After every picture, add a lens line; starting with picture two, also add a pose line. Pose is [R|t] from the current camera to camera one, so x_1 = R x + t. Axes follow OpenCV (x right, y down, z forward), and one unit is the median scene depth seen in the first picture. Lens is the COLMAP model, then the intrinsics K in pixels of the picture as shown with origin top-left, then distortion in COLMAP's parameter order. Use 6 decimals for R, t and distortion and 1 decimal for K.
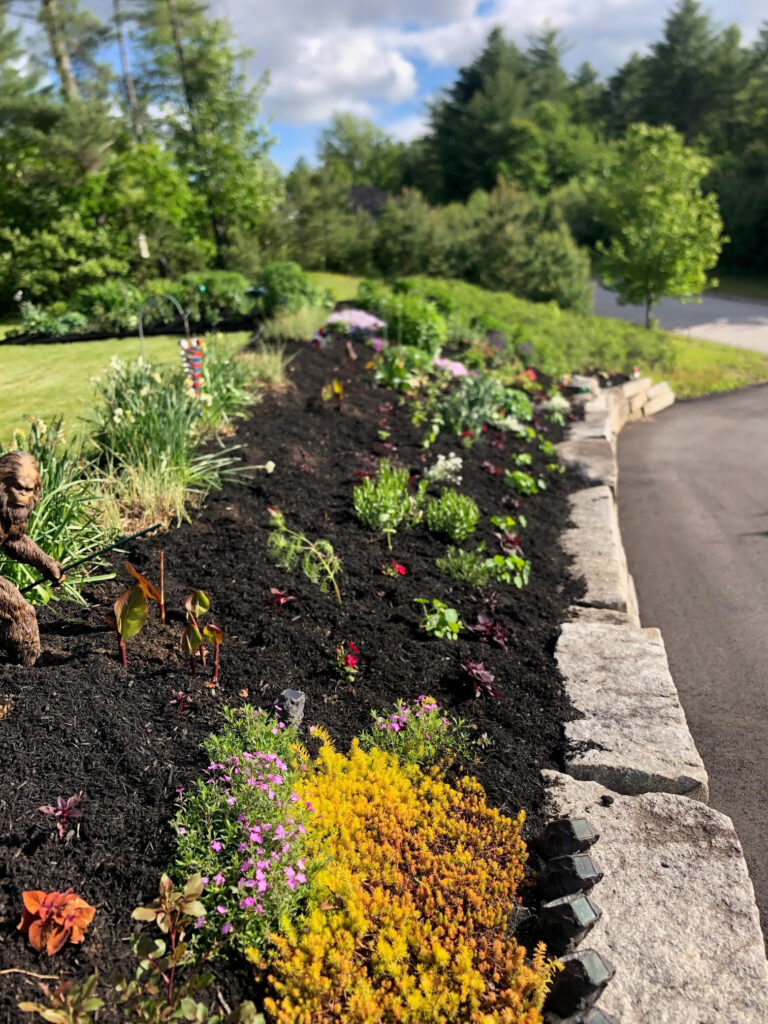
lens RADIAL K [[802.1, 0, 384.0], [0, 802.1, 512.0], [0, 0, 1]] dist [0.009692, -0.000758]
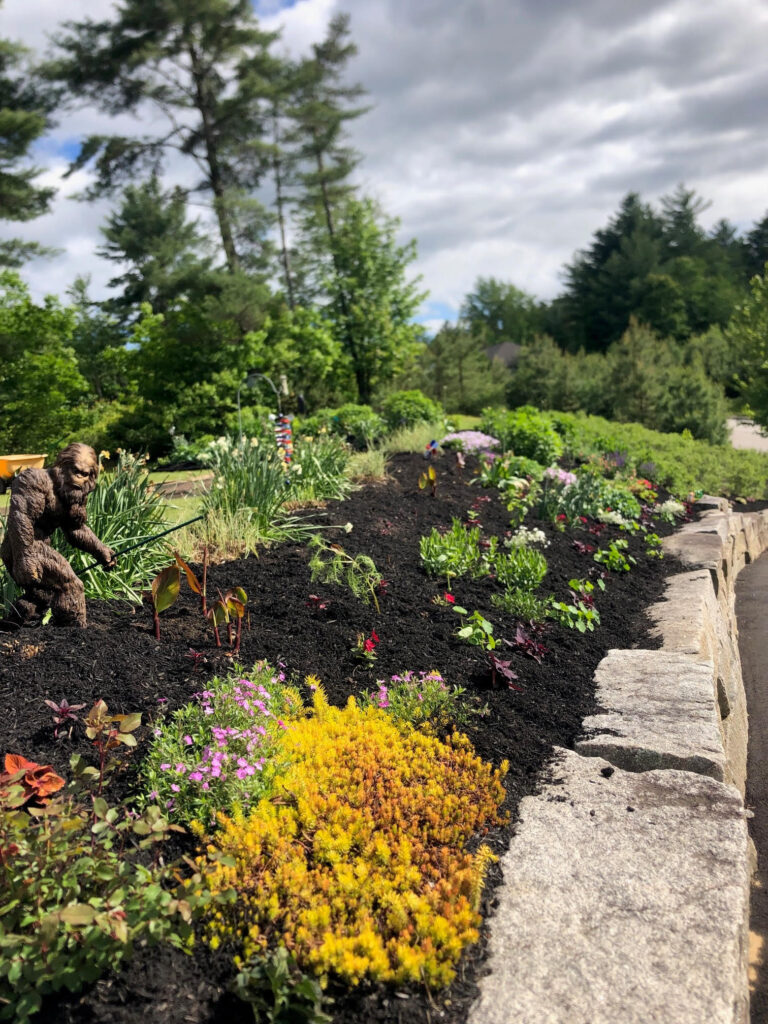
lens RADIAL K [[804.0, 0, 404.9], [0, 804.0, 518.0], [0, 0, 1]] dist [0.005640, 0.003454]
pose [[0.988471, -0.008722, -0.151159, 0.162605], [-0.017438, 0.985138, -0.170880, 0.201019], [0.150402, 0.171546, 0.973628, -0.028244]]
